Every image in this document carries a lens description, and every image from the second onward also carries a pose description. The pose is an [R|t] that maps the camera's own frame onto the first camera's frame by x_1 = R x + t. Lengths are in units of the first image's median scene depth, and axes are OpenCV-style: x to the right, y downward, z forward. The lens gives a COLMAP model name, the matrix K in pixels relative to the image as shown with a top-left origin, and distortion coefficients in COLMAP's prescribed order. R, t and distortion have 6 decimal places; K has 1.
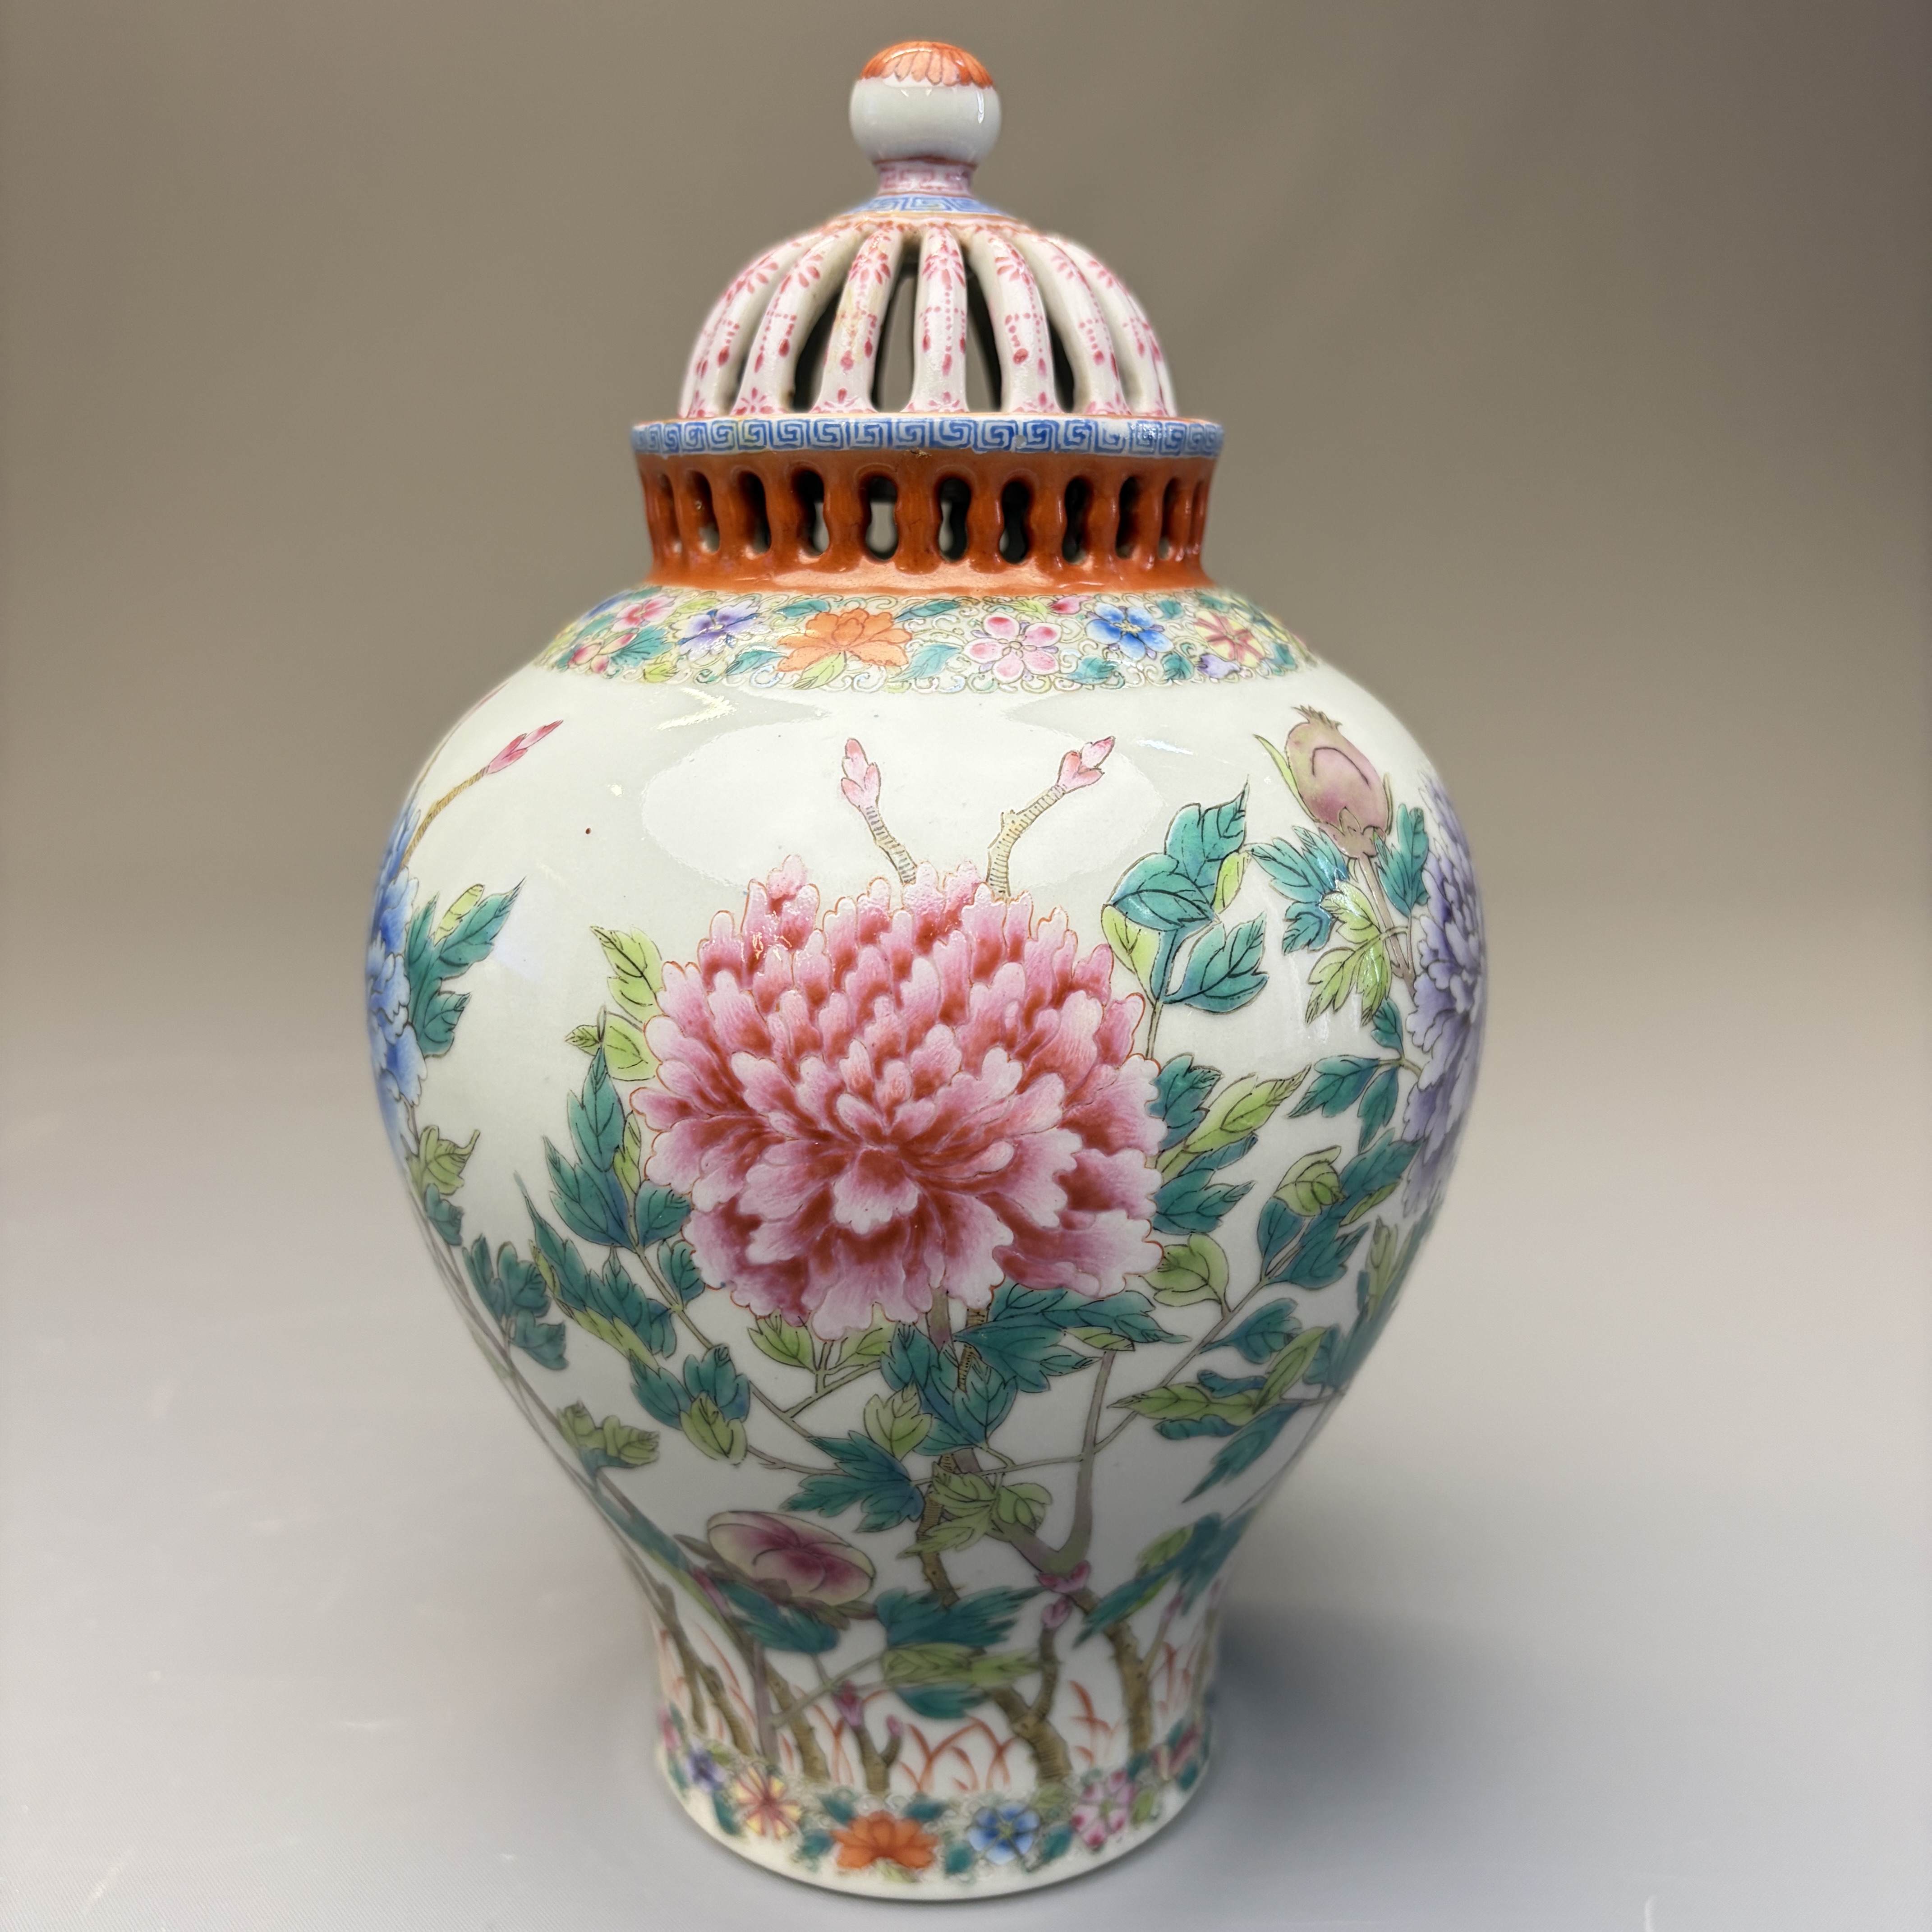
lens RADIAL K [[2010.8, 0, 969.7], [0, 2010.8, 980.7], [0, 0, 1]] dist [0.235982, -1.002222]
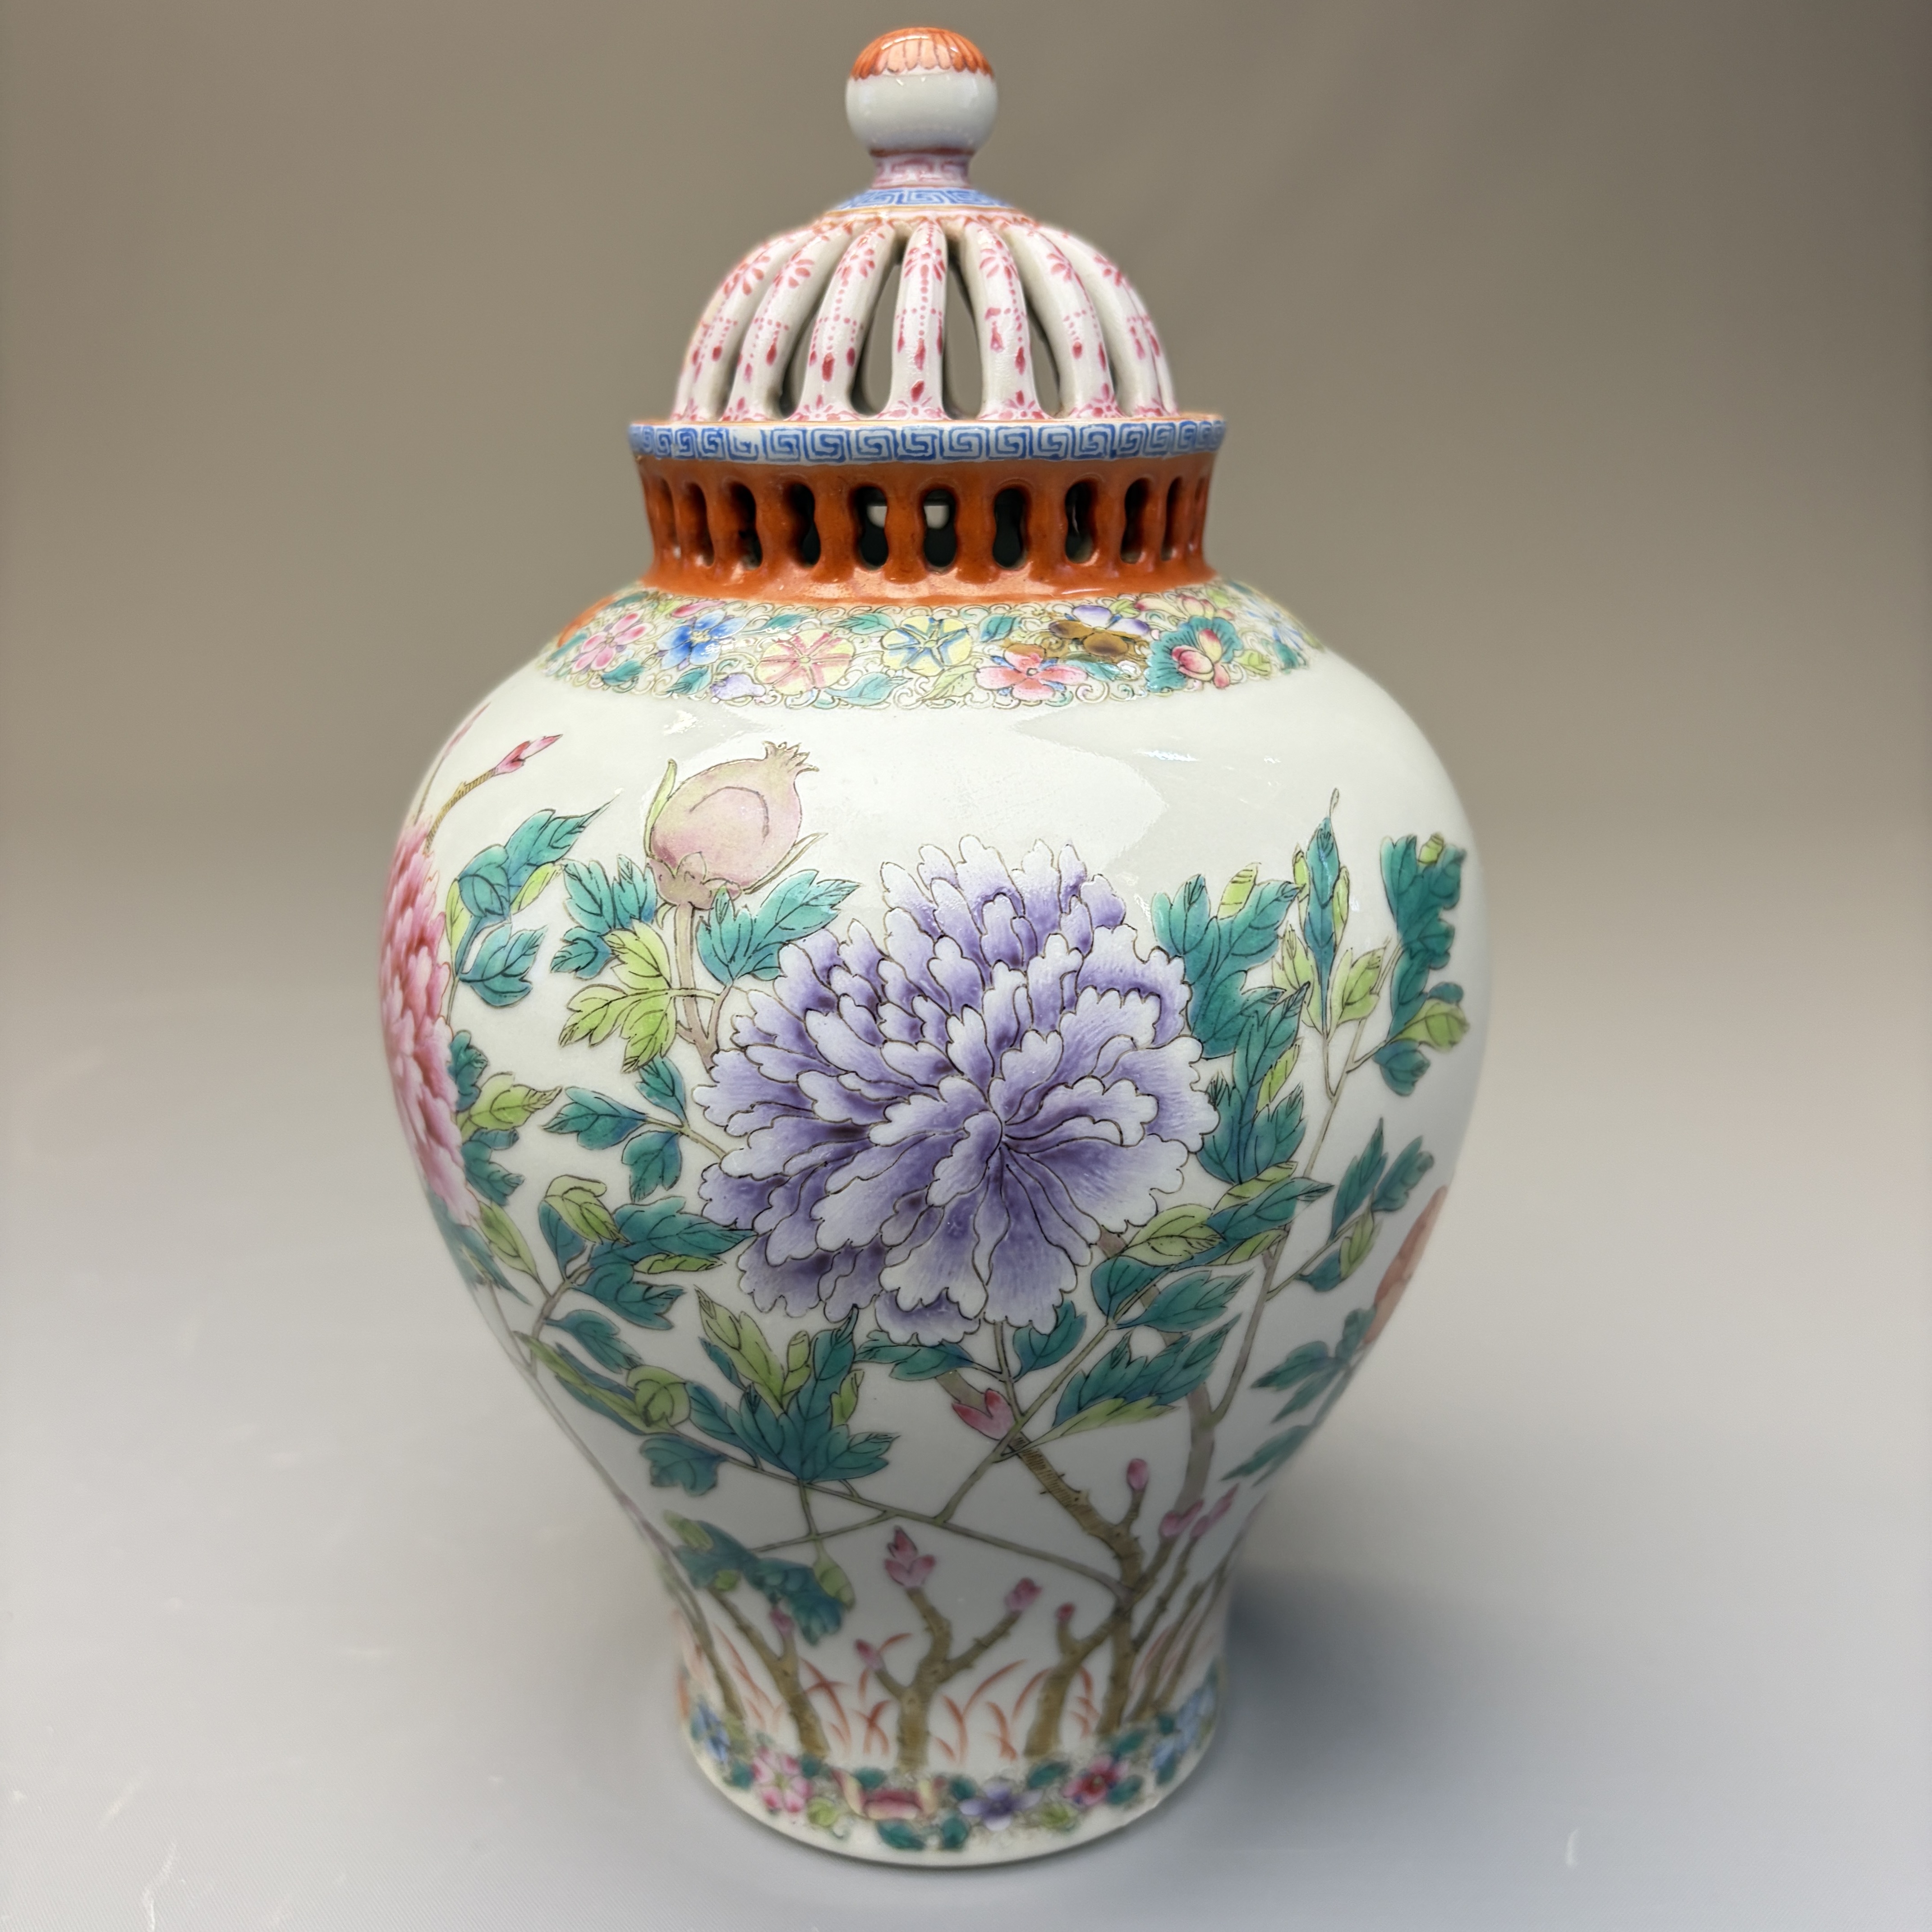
lens RADIAL K [[2010.8, 0, 969.7], [0, 2010.8, 980.7], [0, 0, 1]] dist [0.235982, -1.002222]
pose [[0.378776, 0.254601, -0.889779, 1.087828], [-0.200871, 0.961114, 0.189503, -0.232202], [0.903426, 0.106952, 0.415189, 0.734342]]
